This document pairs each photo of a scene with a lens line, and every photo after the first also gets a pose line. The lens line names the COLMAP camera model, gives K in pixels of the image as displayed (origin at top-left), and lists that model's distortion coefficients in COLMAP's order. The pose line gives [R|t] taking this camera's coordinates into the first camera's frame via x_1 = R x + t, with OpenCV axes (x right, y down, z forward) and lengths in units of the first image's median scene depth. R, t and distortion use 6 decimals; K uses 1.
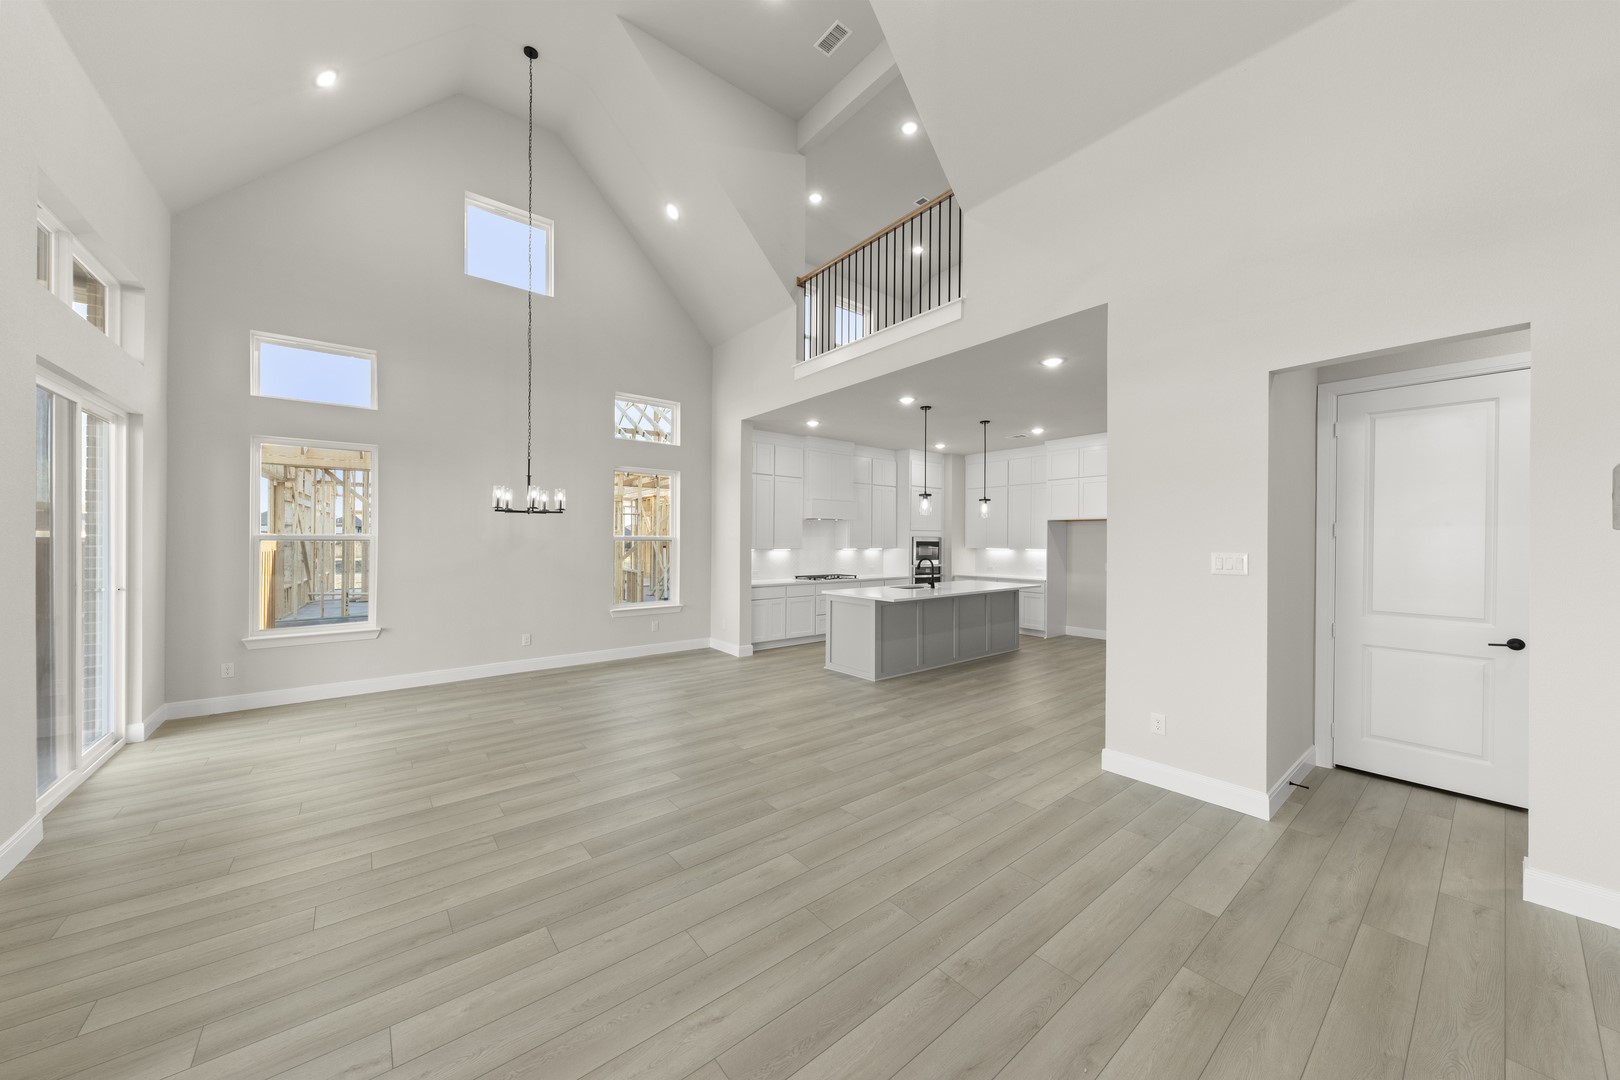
lens RADIAL K [[563.5, 0, 814.8], [0, 563.5, 544.3], [0, 0, 1]] dist [-0.000321, -0.001952]
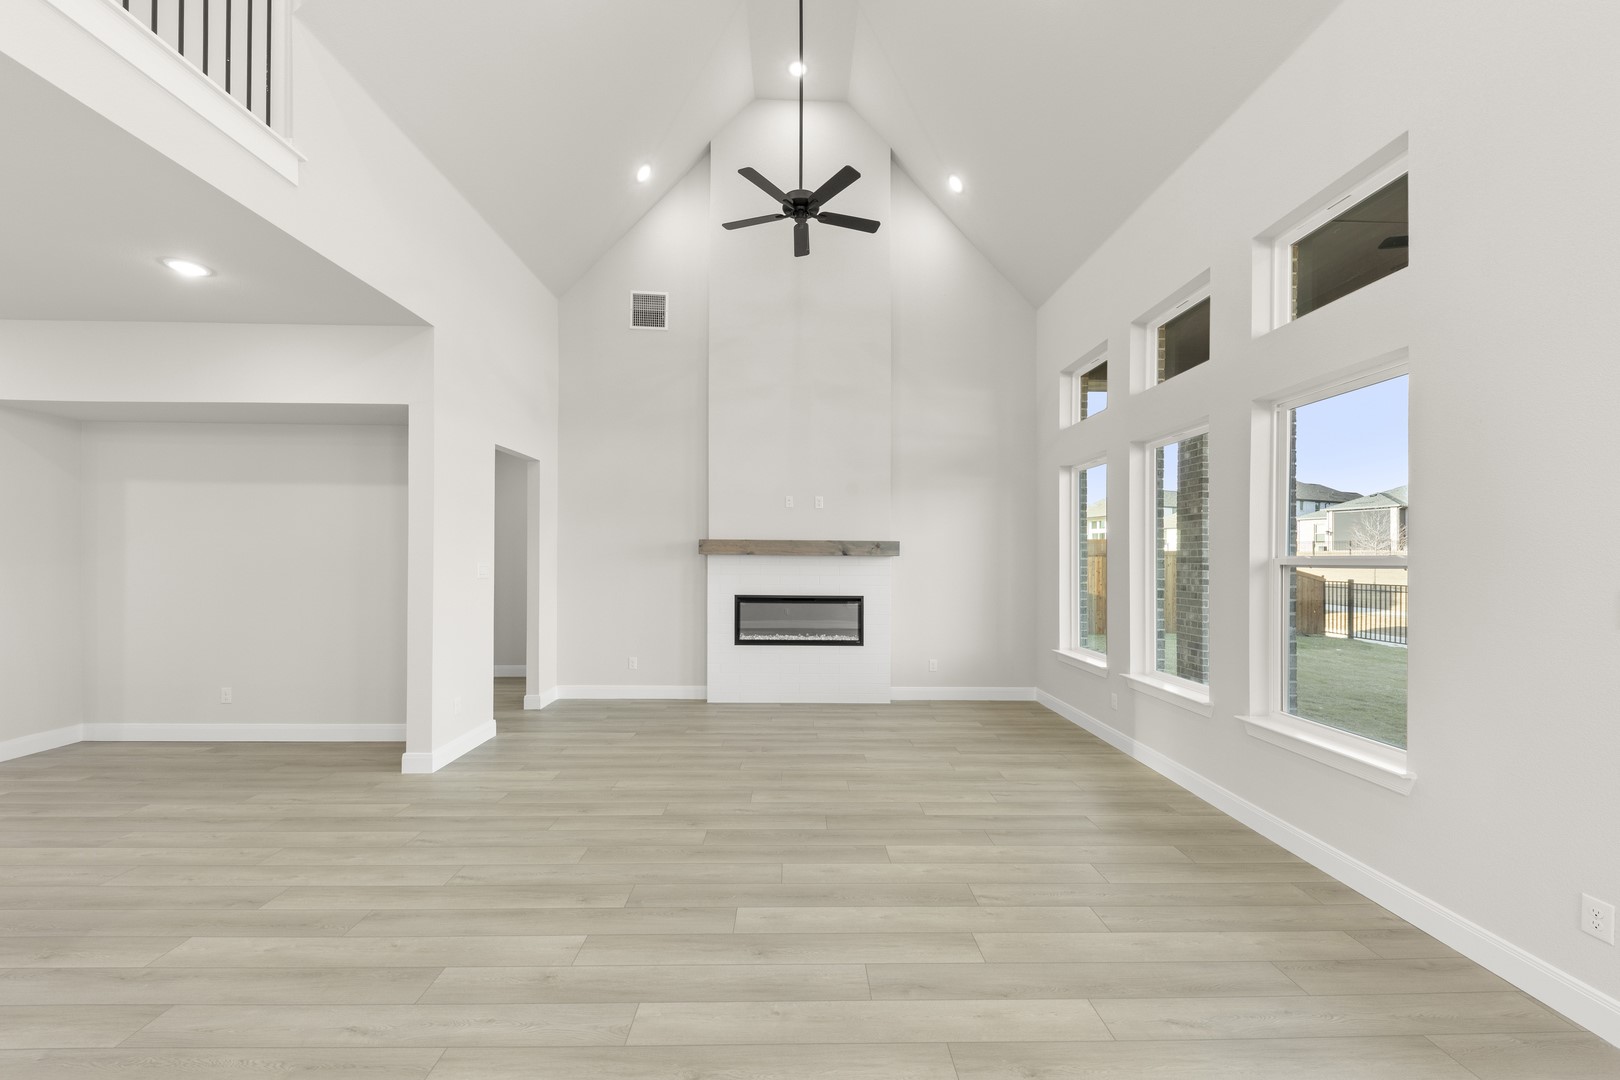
lens RADIAL K [[595.5, 0, 807.0], [0, 595.5, 571.1], [0, 0, 1]] dist [0.005106, -0.002463]
pose [[-0.790066, -0.023328, 0.612578, -0.536212], [-0.007380, 0.999565, 0.028548, -0.008630], [-0.612978, 0.018034, -0.789894, 1.100438]]
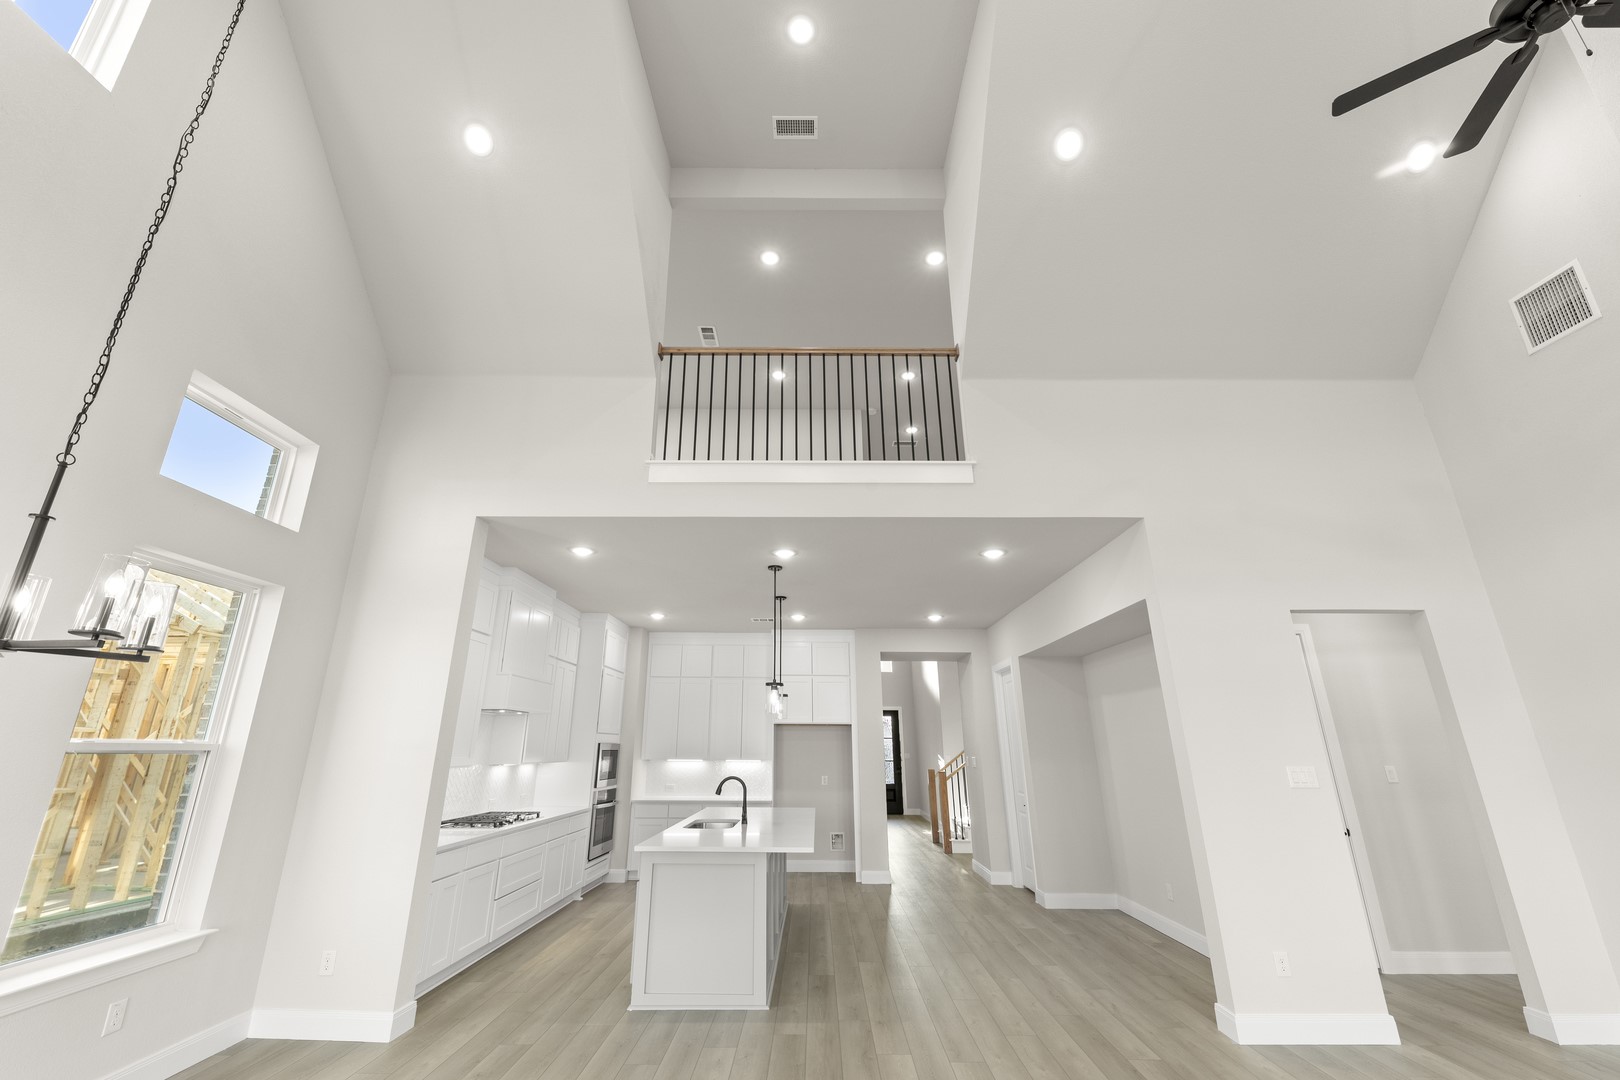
lens RADIAL K [[632.8, 0, 810.3], [0, 632.8, 545.8], [0, 0, 1]] dist [0.000346, -0.001031]
pose [[0.627847, 0.236552, 0.741520, -0.556897], [0.001725, 0.952272, -0.305244, -0.012436], [-0.778335, 0.192926, 0.597473, 0.588770]]
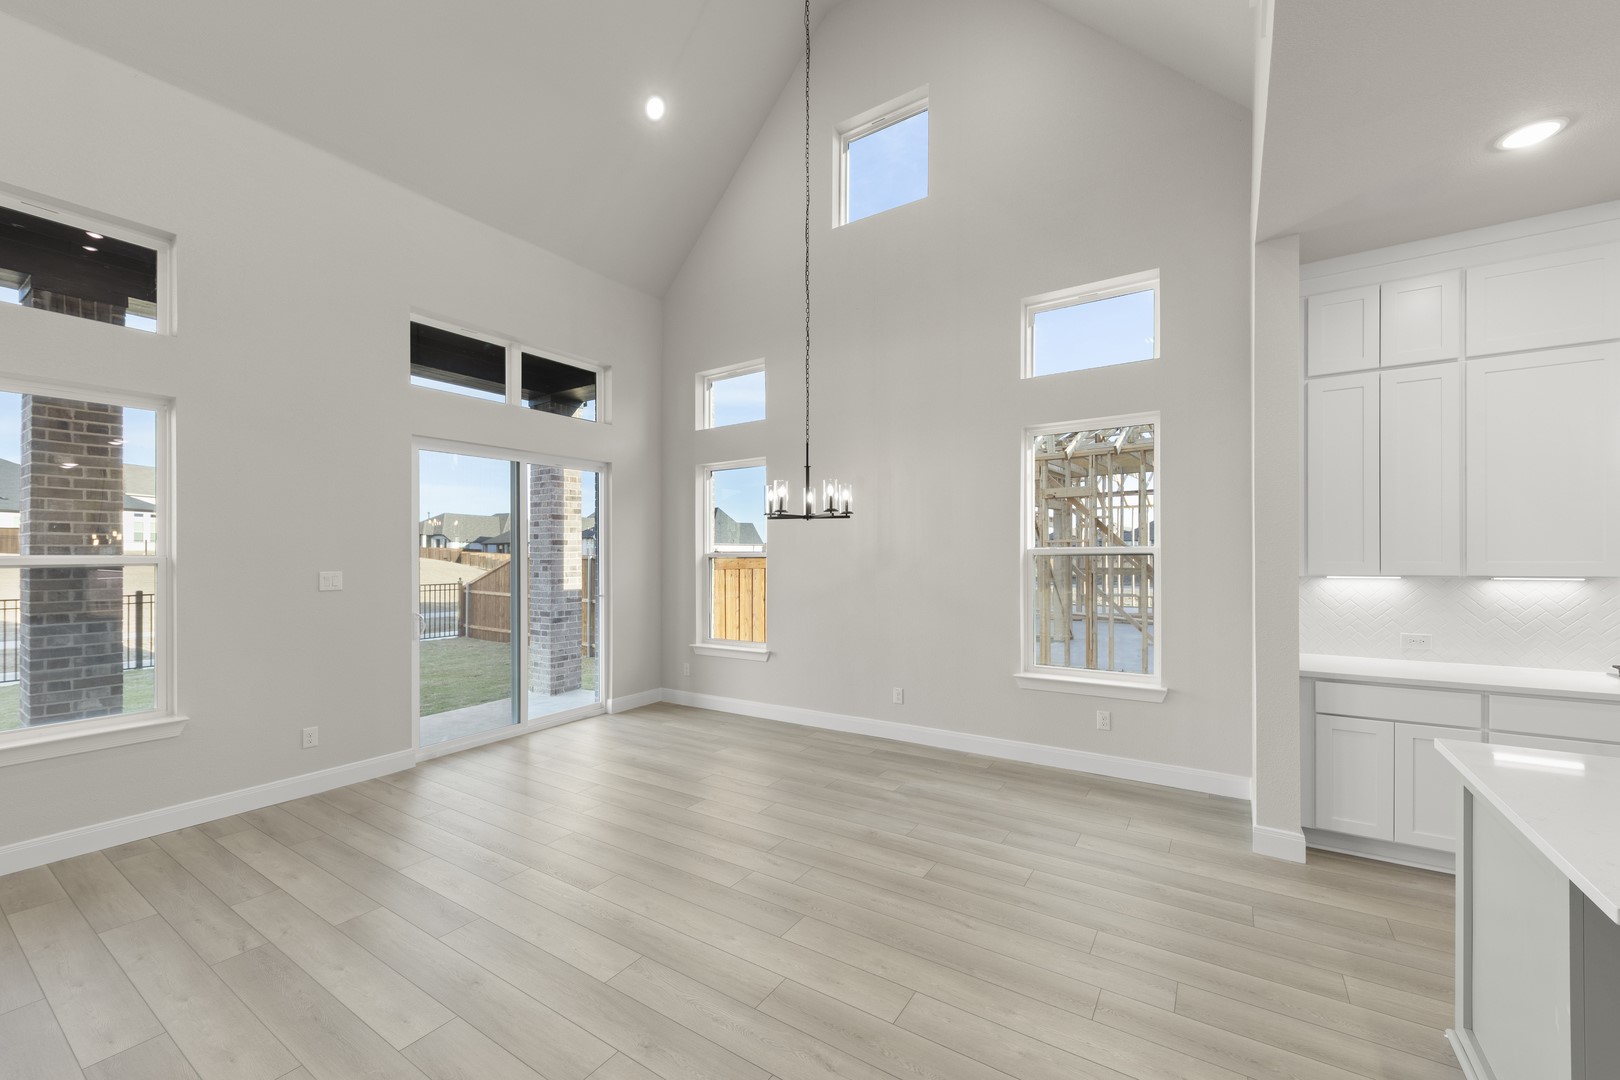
lens RADIAL K [[632.8, 0, 813.5], [0, 632.8, 551.5], [0, 0, 1]] dist [0.000346, -0.001031]
pose [[0.302454, -0.011382, -0.953096, 0.288767], [0.002985, 0.999935, -0.010994, -0.005765], [0.953159, 0.000481, 0.302468, 0.856564]]
